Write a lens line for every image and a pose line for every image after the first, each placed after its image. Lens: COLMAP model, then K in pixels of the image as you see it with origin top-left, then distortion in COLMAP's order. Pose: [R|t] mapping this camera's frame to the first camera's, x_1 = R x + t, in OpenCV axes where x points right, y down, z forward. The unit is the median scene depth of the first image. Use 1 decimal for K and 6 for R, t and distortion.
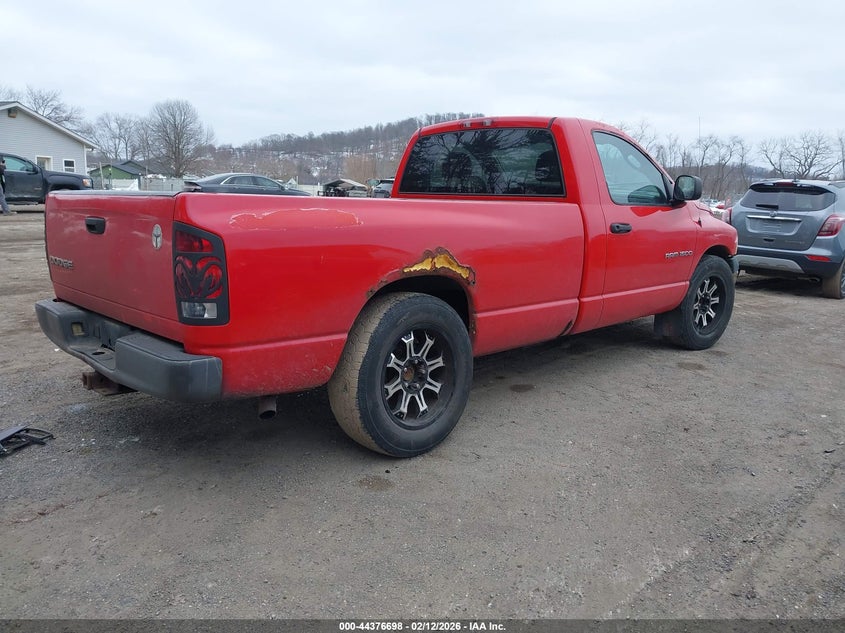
lens RADIAL K [[698.5, 0, 422.5], [0, 698.5, 316.5], [0, 0, 1]] dist [-0.000784, -0.001146]
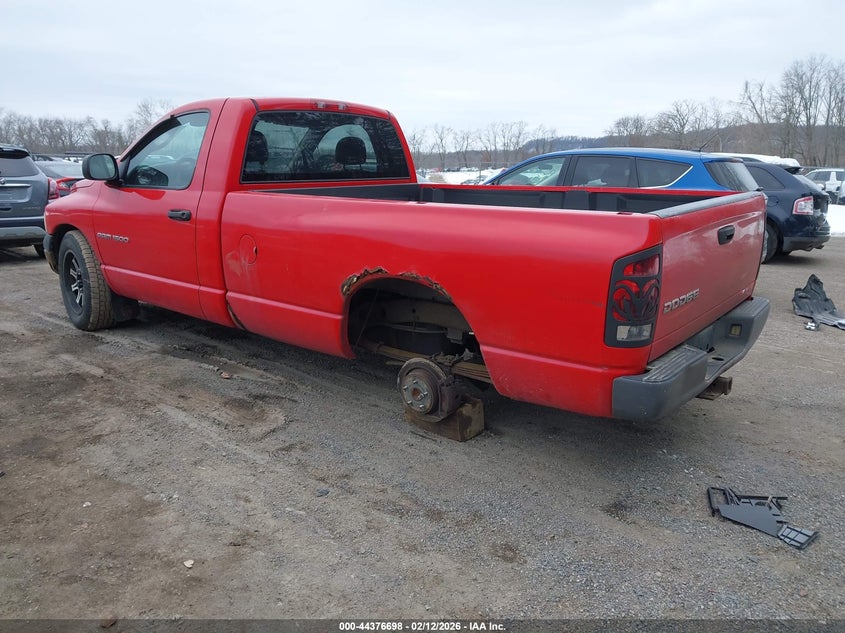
lens RADIAL K [[698.5, 0, 422.5], [0, 698.5, 316.5], [0, 0, 1]] dist [-0.000784, -0.001146]
pose [[-0.172735, -0.236522, 0.956148, -0.843681], [0.150834, 0.952939, 0.262977, -0.213251], [-0.973351, 0.189645, -0.128930, 0.960279]]
